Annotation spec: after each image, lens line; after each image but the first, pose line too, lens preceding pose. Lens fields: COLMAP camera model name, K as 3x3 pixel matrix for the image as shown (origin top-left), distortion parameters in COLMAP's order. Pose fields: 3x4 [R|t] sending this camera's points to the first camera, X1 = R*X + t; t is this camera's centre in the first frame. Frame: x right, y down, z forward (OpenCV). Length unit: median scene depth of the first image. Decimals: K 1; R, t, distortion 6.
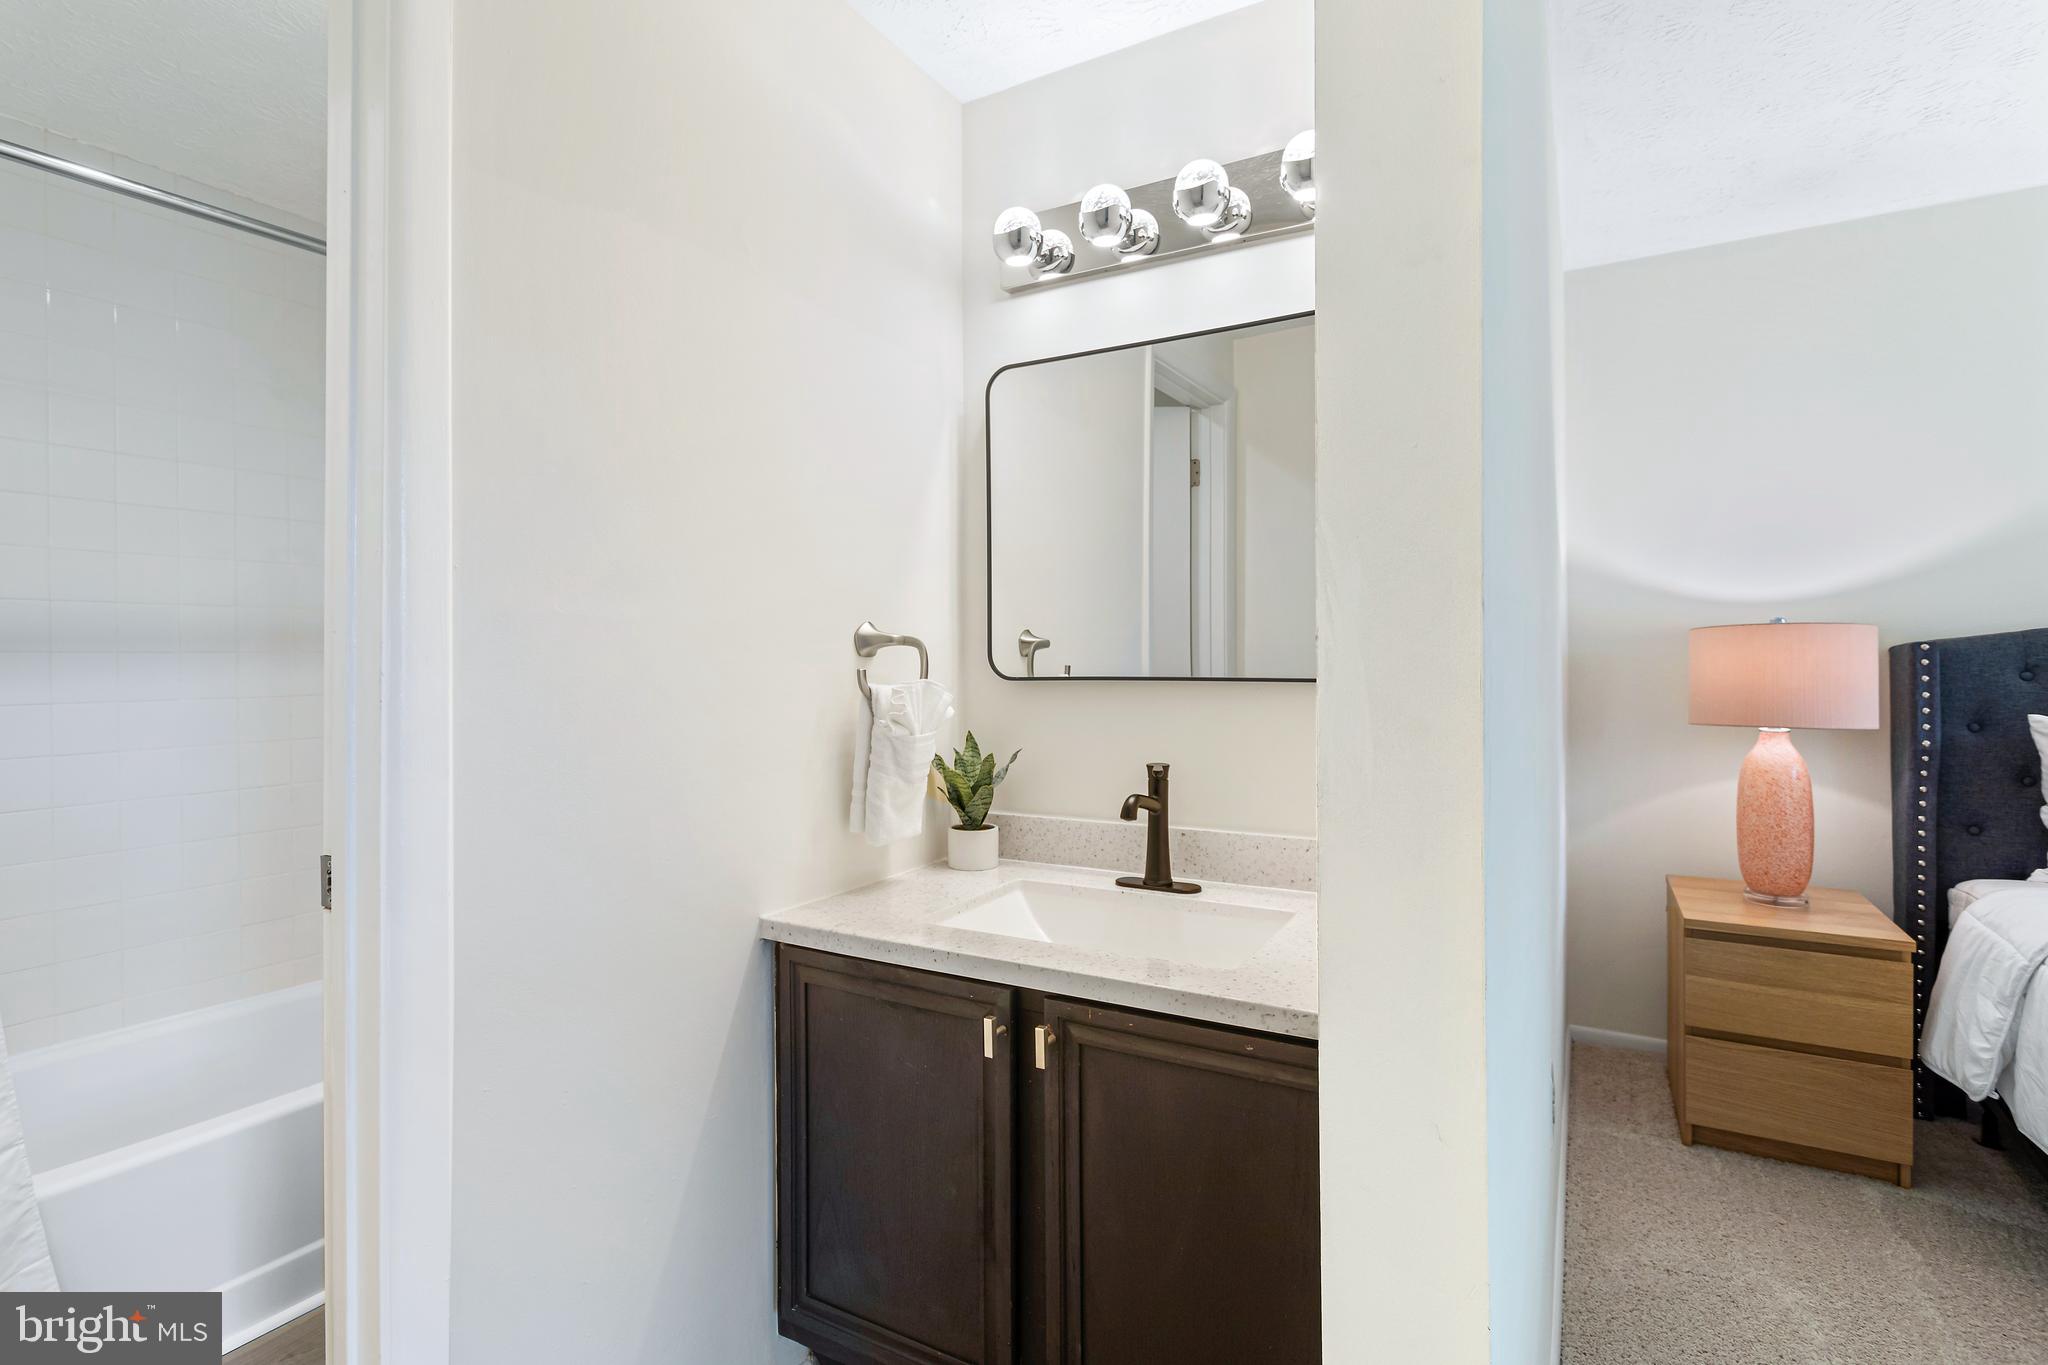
lens RADIAL K [[978.9, 0, 1021.6], [0, 978.9, 666.9], [0, 0, 1]] dist [-0.003426, 0.000896]
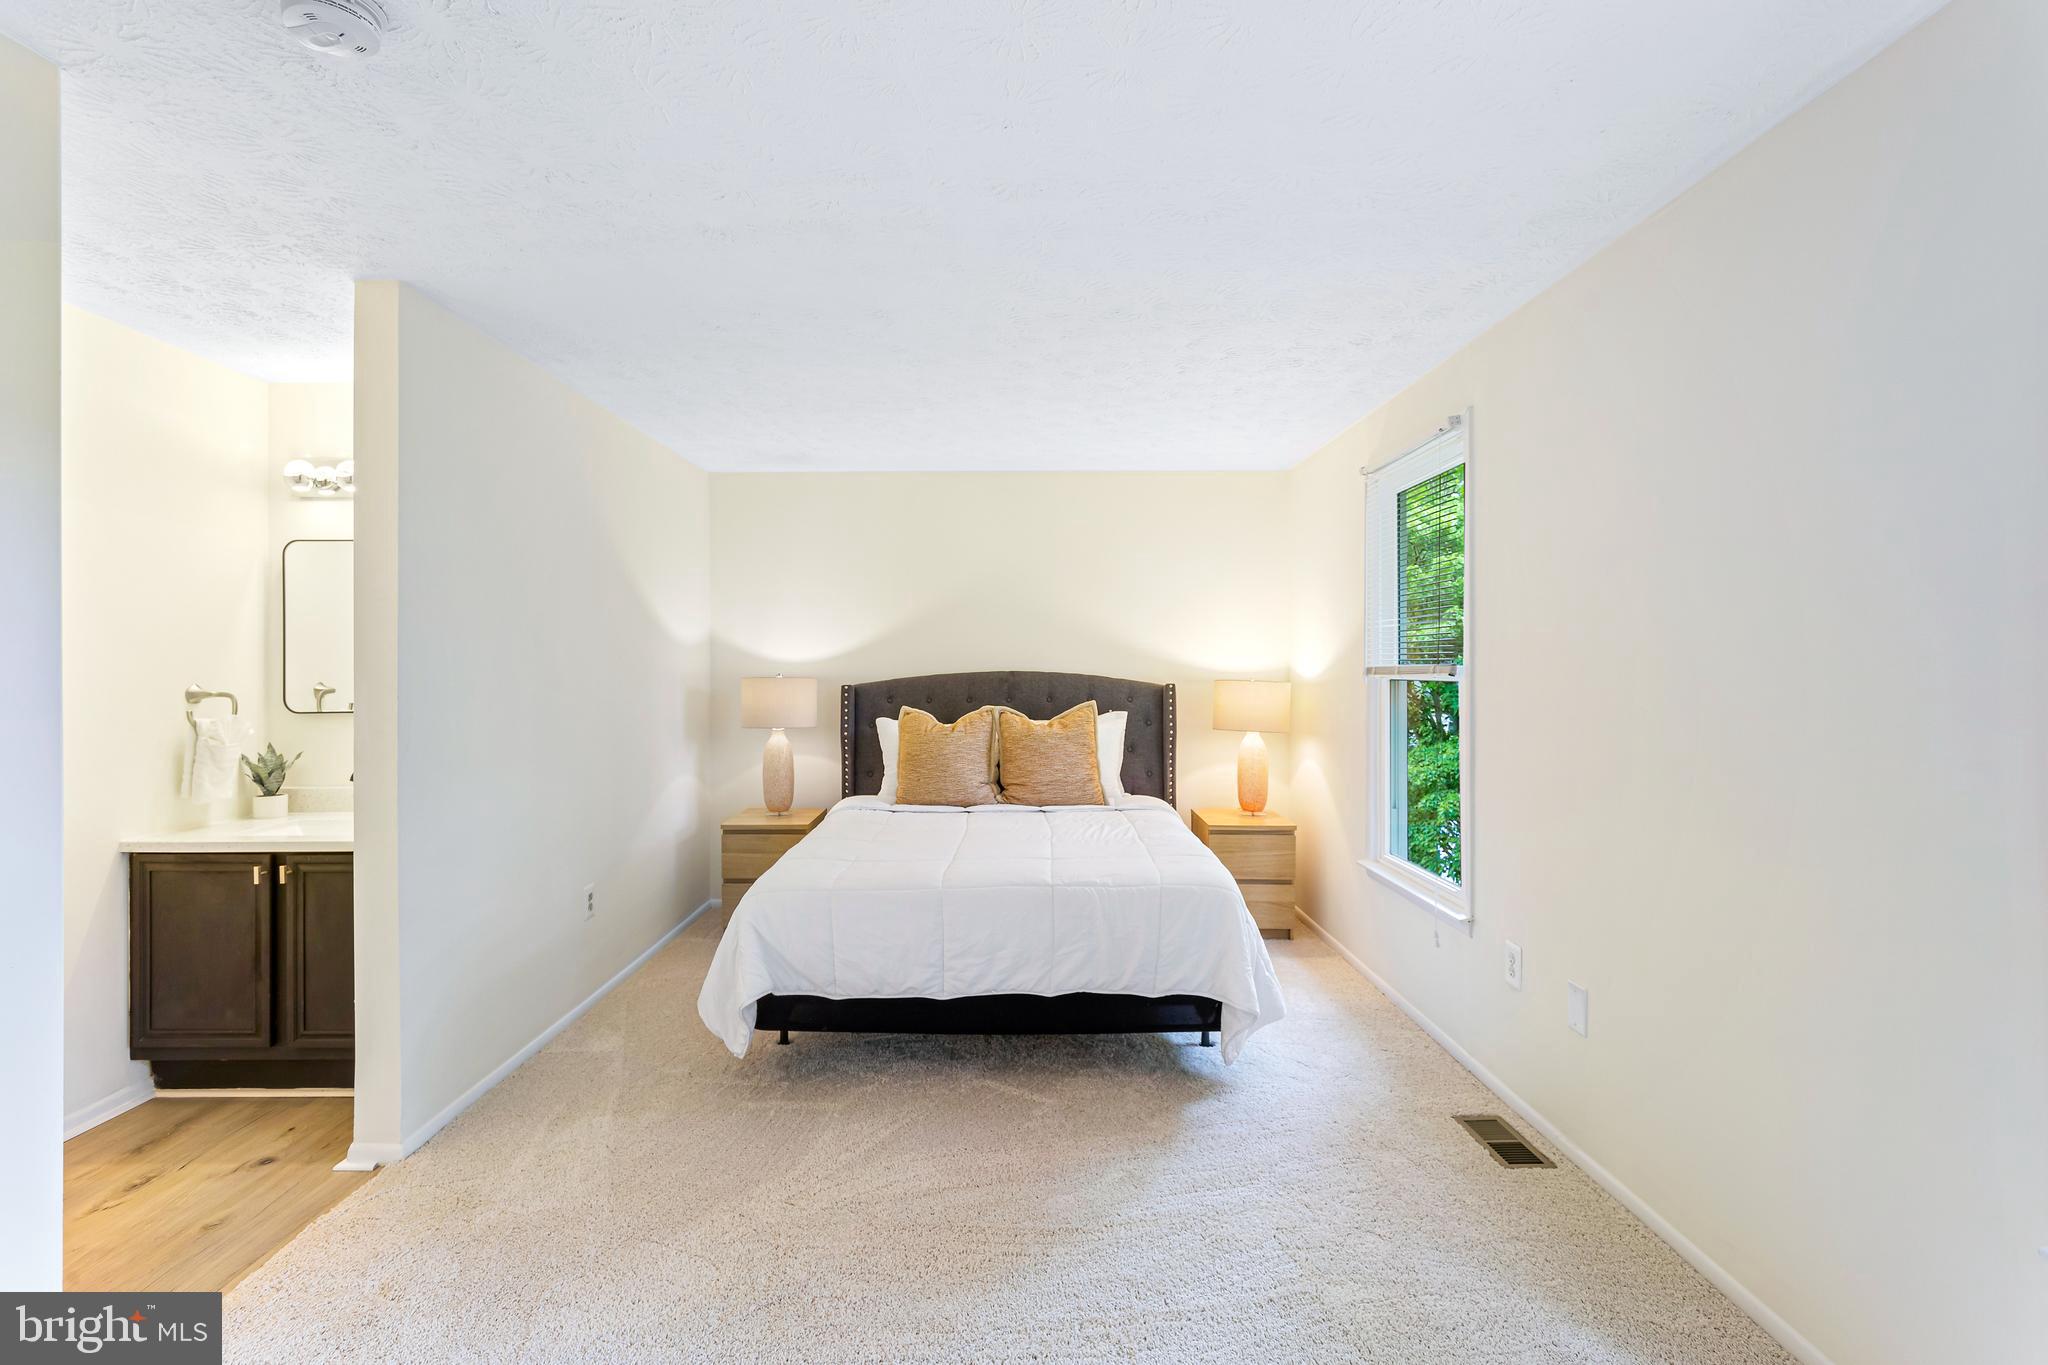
lens RADIAL K [[978.9, 0, 1021.6], [0, 978.9, 666.9], [0, 0, 1]] dist [-0.003426, 0.000896]
pose [[0.868907, 0.003567, 0.494962, 0.260365], [0.002474, 0.999930, -0.011551, -0.049309], [-0.494969, 0.011261, 0.868838, -1.252191]]
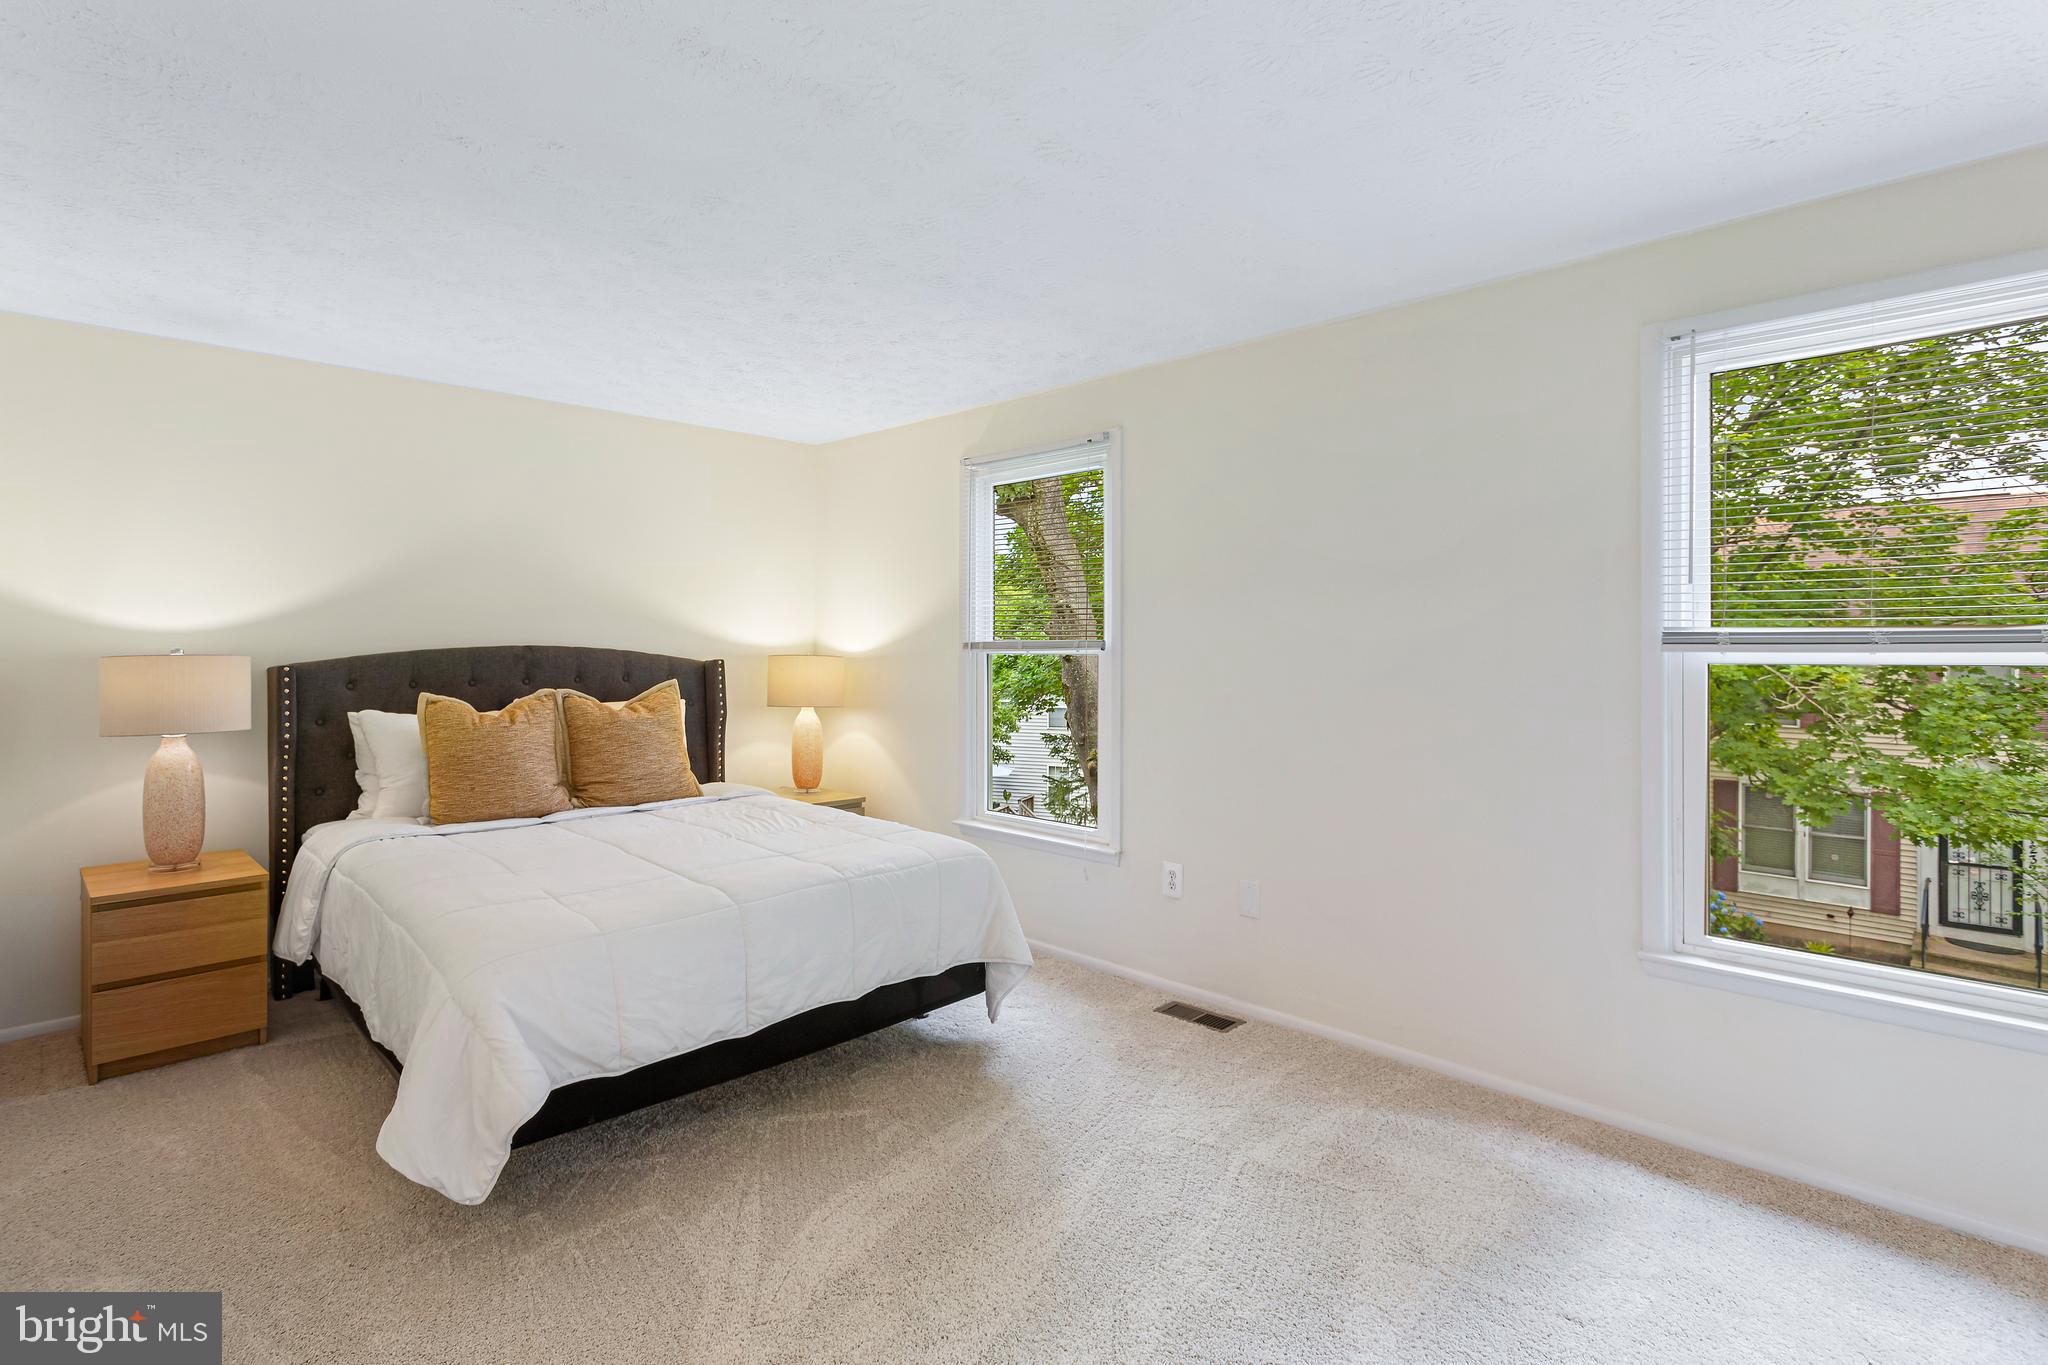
lens RADIAL K [[999.2, 0, 1028.5], [0, 999.2, 641.3], [0, 0, 1]] dist [0.000804, -0.001023]
pose [[0.254944, 0.005989, 0.966937, -0.275021], [0.006757, 0.999945, -0.007975, -0.052941], [-0.966932, 0.008567, 0.254890, -0.541387]]
